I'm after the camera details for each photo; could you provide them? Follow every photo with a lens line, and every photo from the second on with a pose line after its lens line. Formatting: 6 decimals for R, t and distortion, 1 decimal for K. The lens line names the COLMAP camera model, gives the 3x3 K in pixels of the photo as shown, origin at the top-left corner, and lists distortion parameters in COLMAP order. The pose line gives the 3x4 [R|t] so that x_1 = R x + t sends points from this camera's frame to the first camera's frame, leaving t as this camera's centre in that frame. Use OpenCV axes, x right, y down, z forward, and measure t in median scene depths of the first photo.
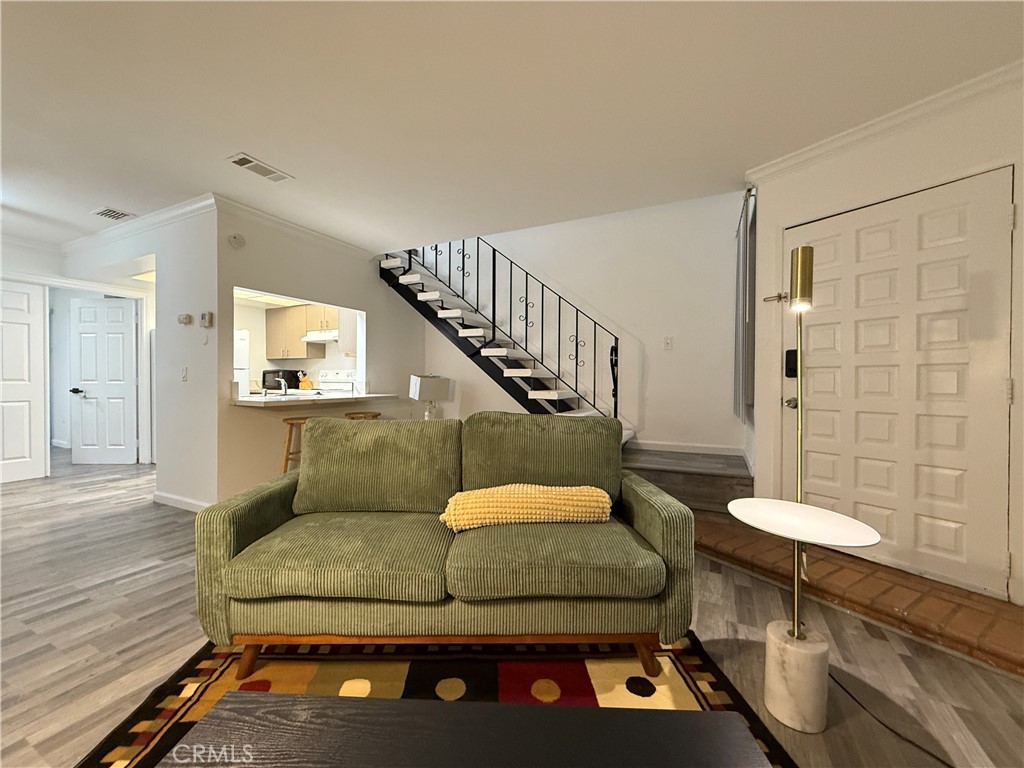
lens RADIAL K [[407.2, 0, 512.3], [0, 407.2, 384.3], [0, 0, 1]] dist [-0.002008, 0.000366]
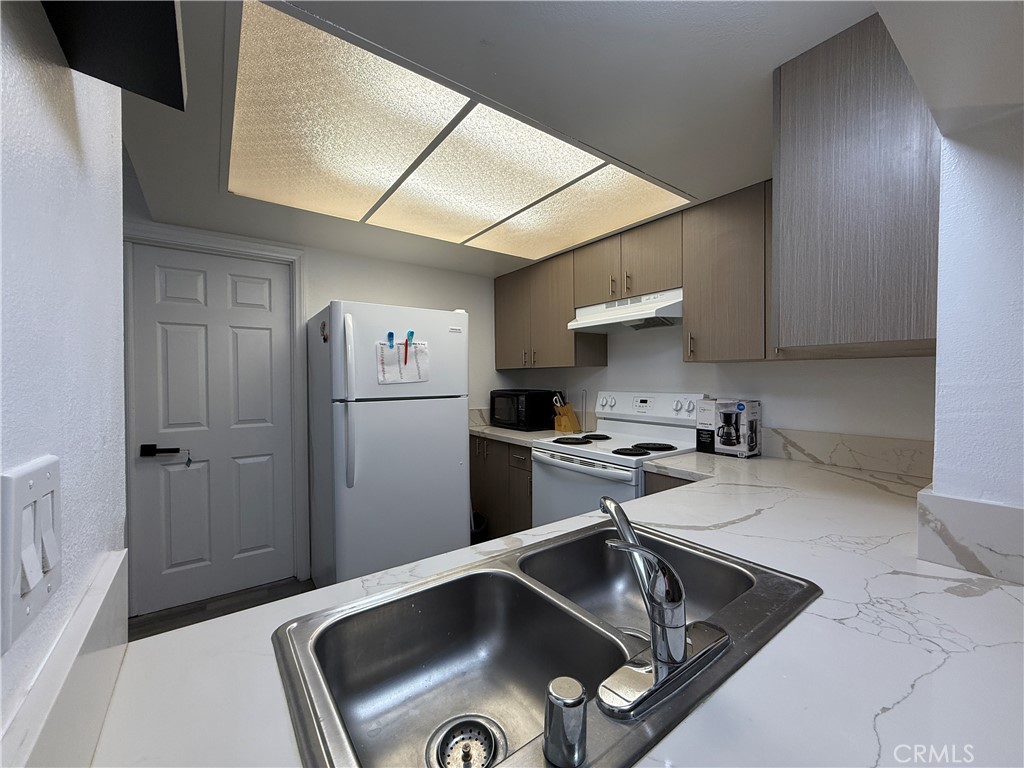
lens RADIAL K [[407.2, 0, 510.9], [0, 407.2, 386.1], [0, 0, 1]] dist [-0.002008, 0.000366]
pose [[0.888231, -0.001907, -0.459393, -0.559971], [0.005304, 0.999967, 0.006103, -0.071659], [0.459367, -0.007857, 0.888212, 0.874697]]
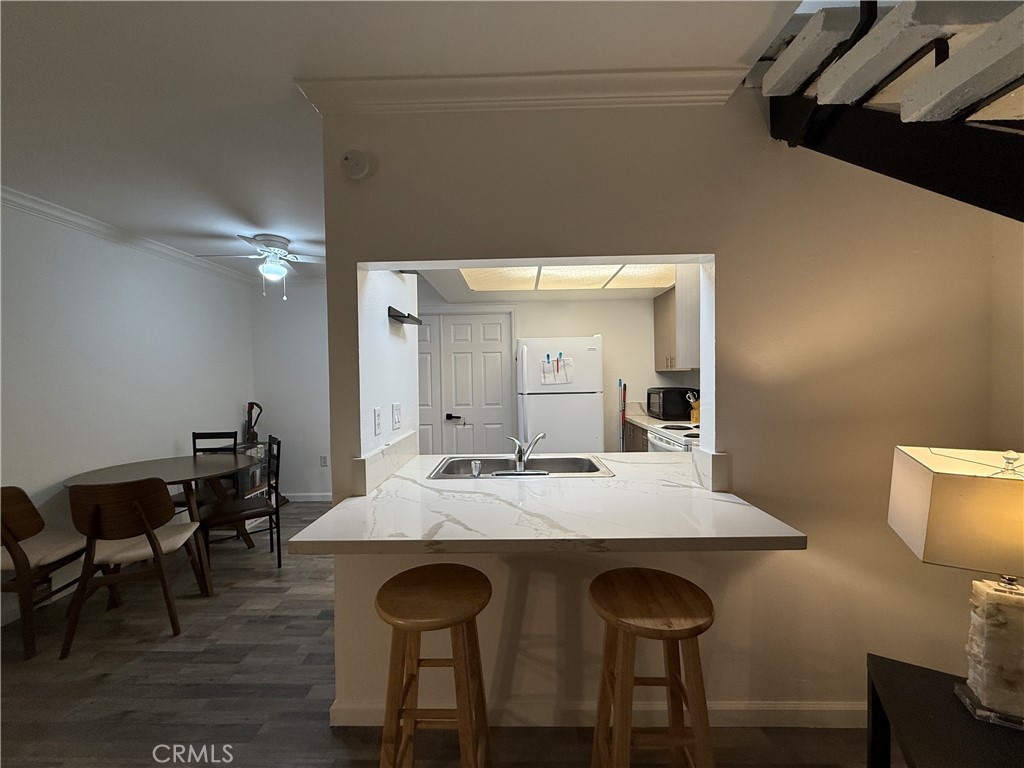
lens RADIAL K [[407.2, 0, 510.7], [0, 407.2, 383.2], [0, 0, 1]] dist [-0.002008, 0.000366]
pose [[0.425527, 0.004261, -0.904936, -0.141193], [0.009413, 0.999914, 0.009134, -0.084744], [0.904897, -0.012405, 0.425450, 0.812912]]
